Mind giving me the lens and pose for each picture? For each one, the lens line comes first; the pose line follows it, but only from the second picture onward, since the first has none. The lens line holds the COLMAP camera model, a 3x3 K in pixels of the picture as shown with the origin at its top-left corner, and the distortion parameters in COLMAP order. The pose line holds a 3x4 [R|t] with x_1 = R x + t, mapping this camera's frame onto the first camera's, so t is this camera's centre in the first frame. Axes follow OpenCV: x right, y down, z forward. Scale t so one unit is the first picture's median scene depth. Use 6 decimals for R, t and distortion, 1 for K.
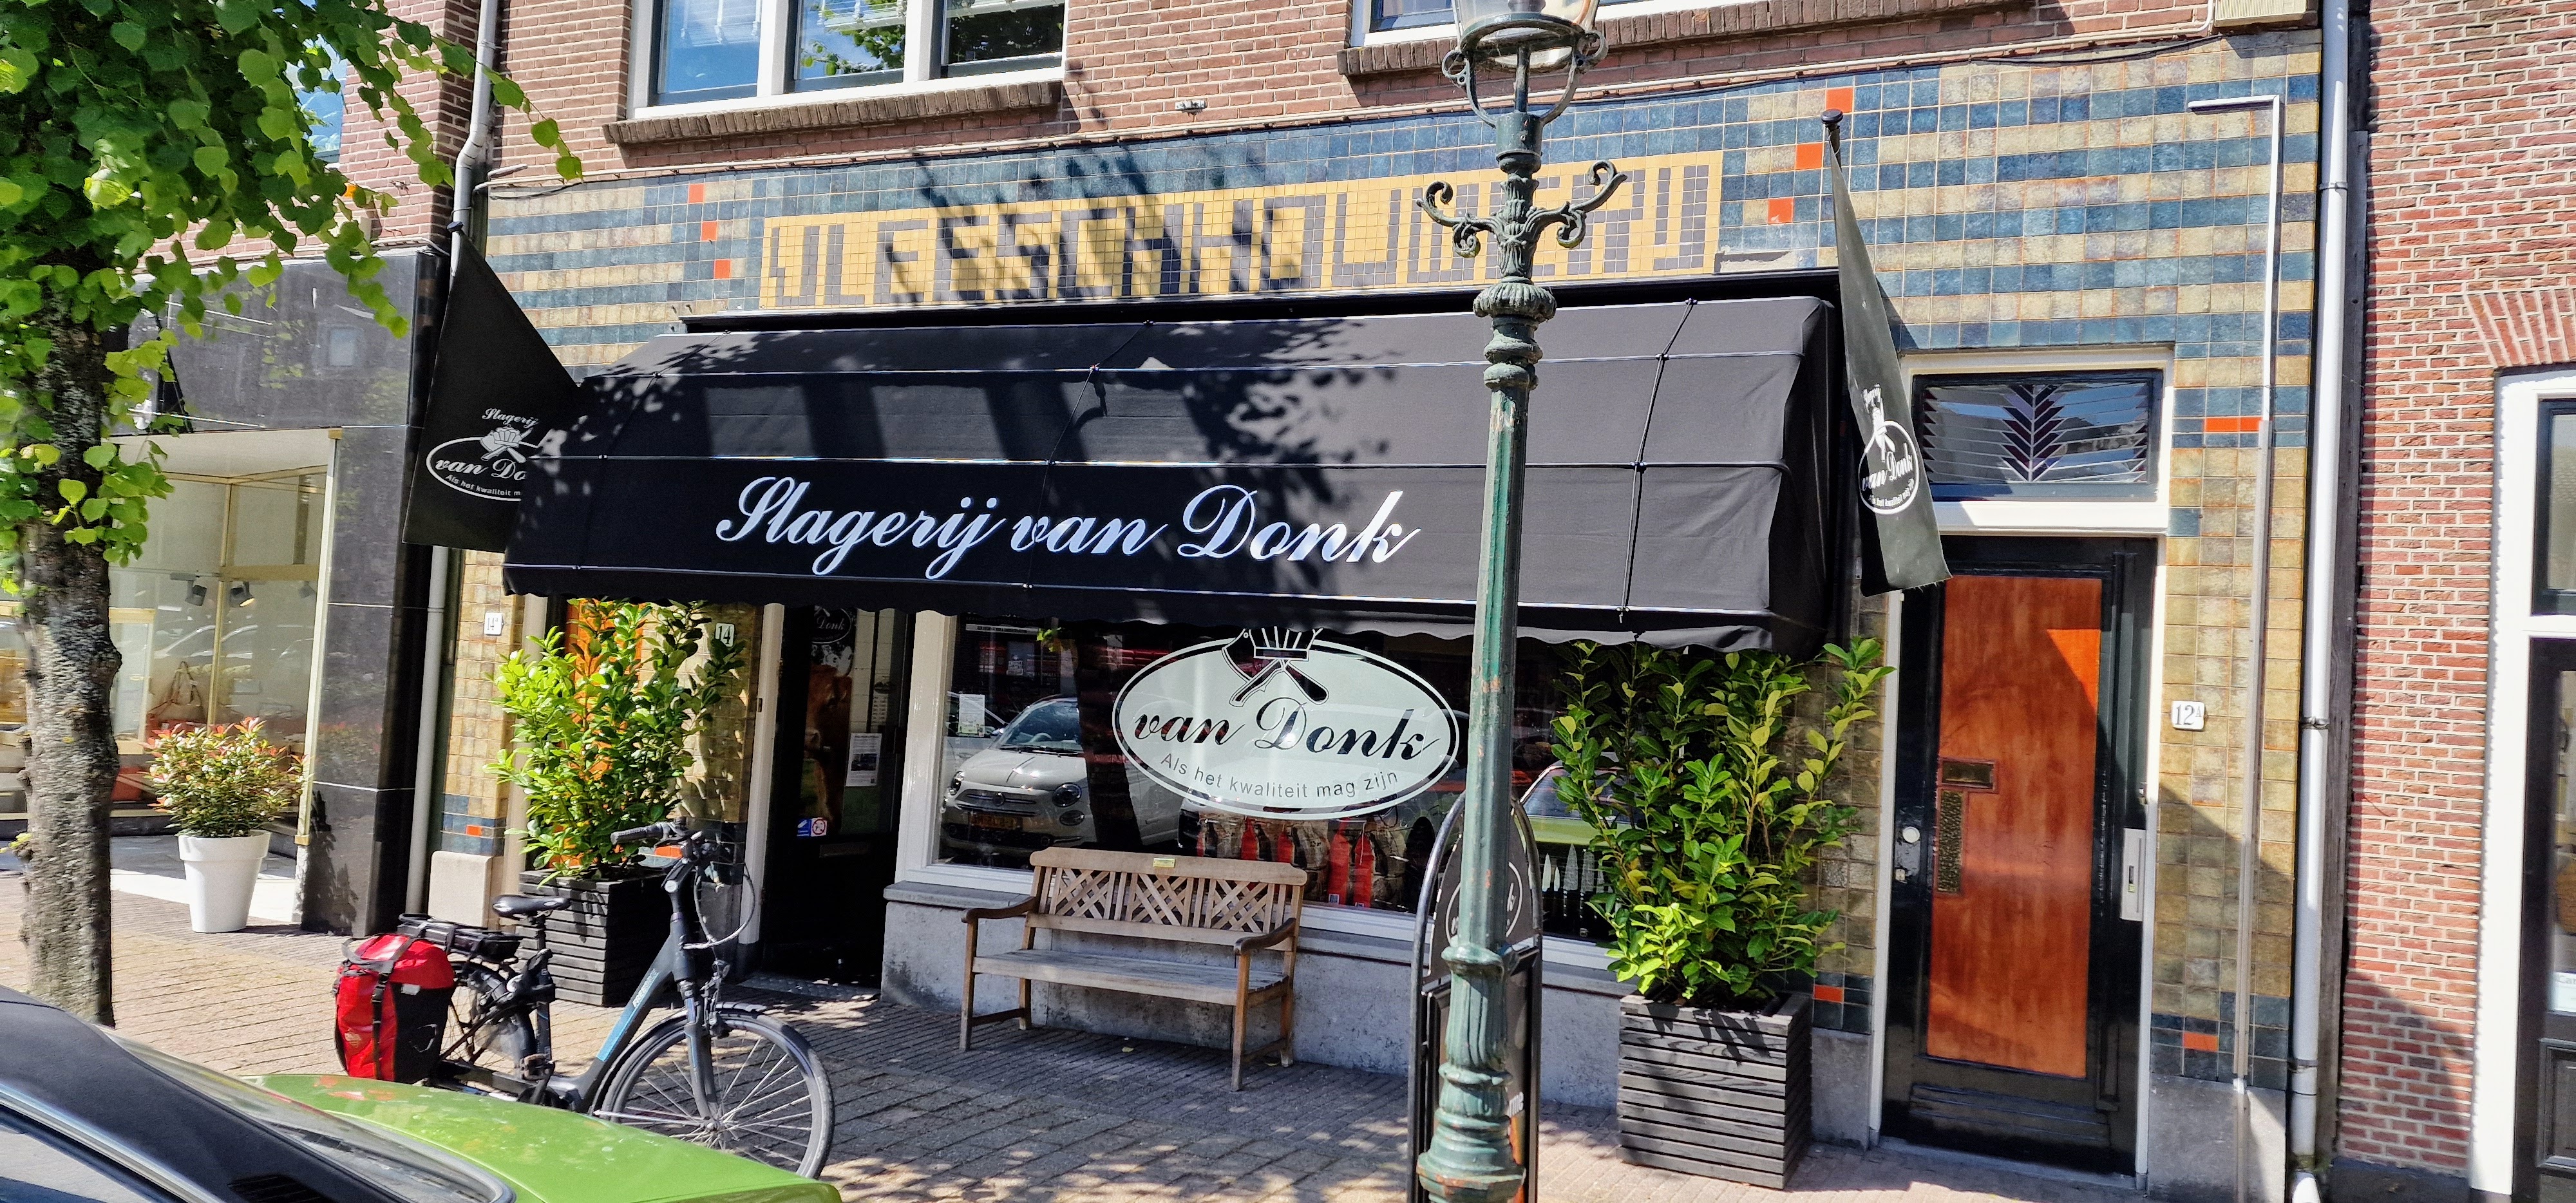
lens RADIAL K [[1678.4, 0, 1329.9], [0, 1678.4, 613.9], [0, 0, 1]] dist [0.022851, -0.004291]
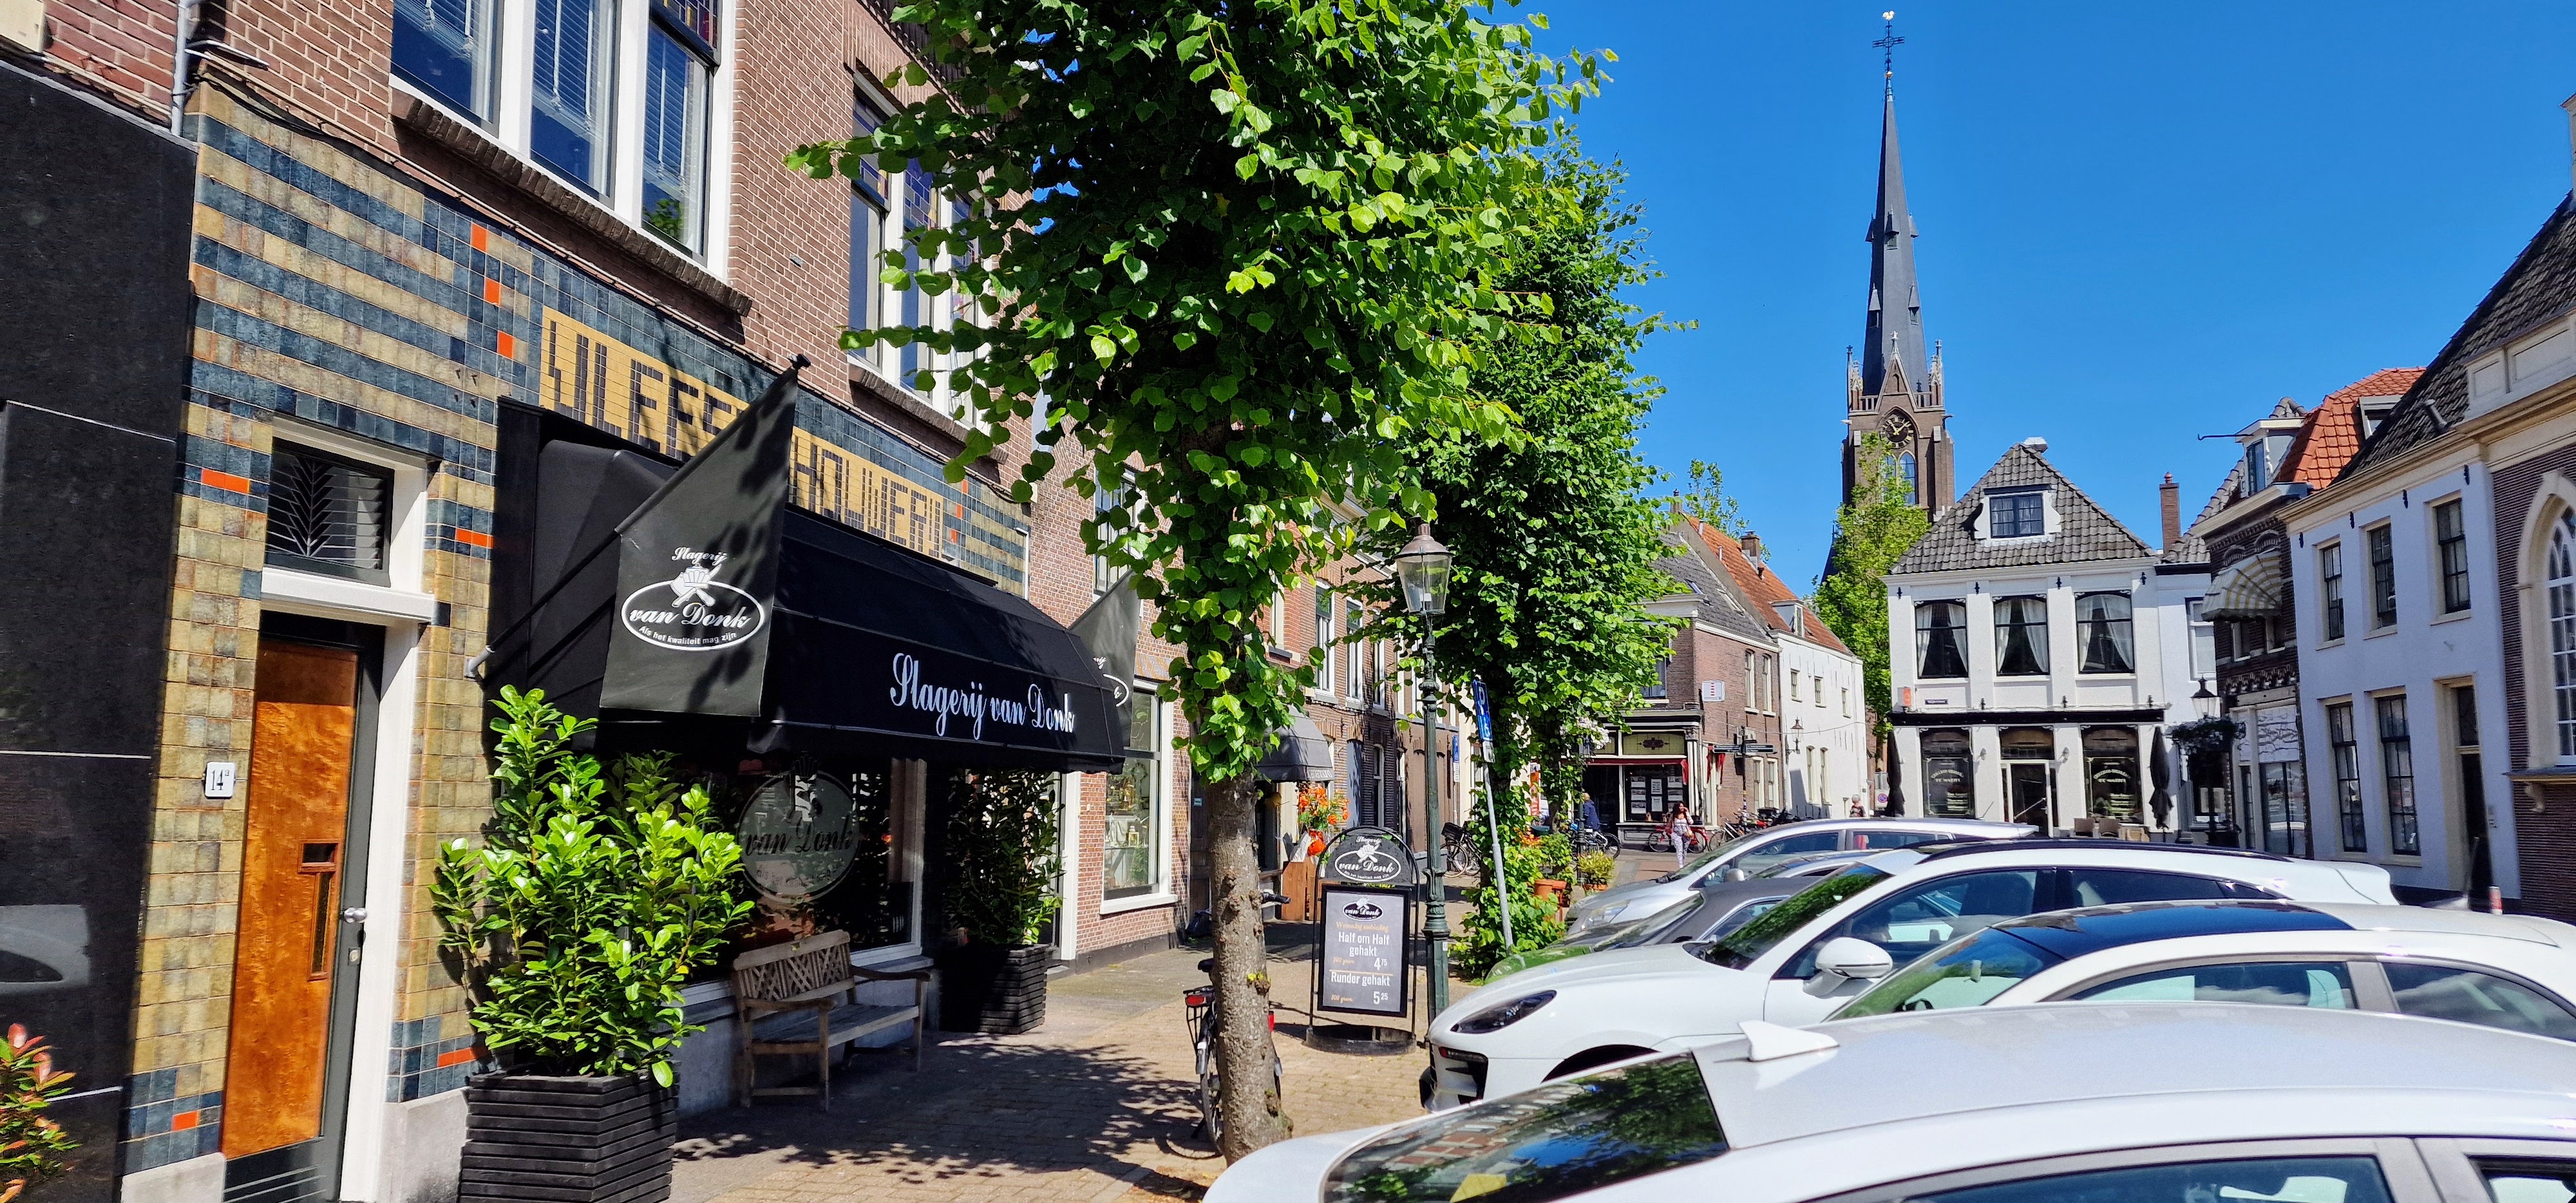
lens RADIAL K [[1678.4, 0, 1329.9], [0, 1678.4, 613.9], [0, 0, 1]] dist [0.022851, -0.004291]
pose [[-0.255903, 0.043286, 0.965733, -1.286088], [-0.061661, 0.996232, -0.060992, -0.045340], [-0.964734, -0.075156, -0.252270, 0.813302]]
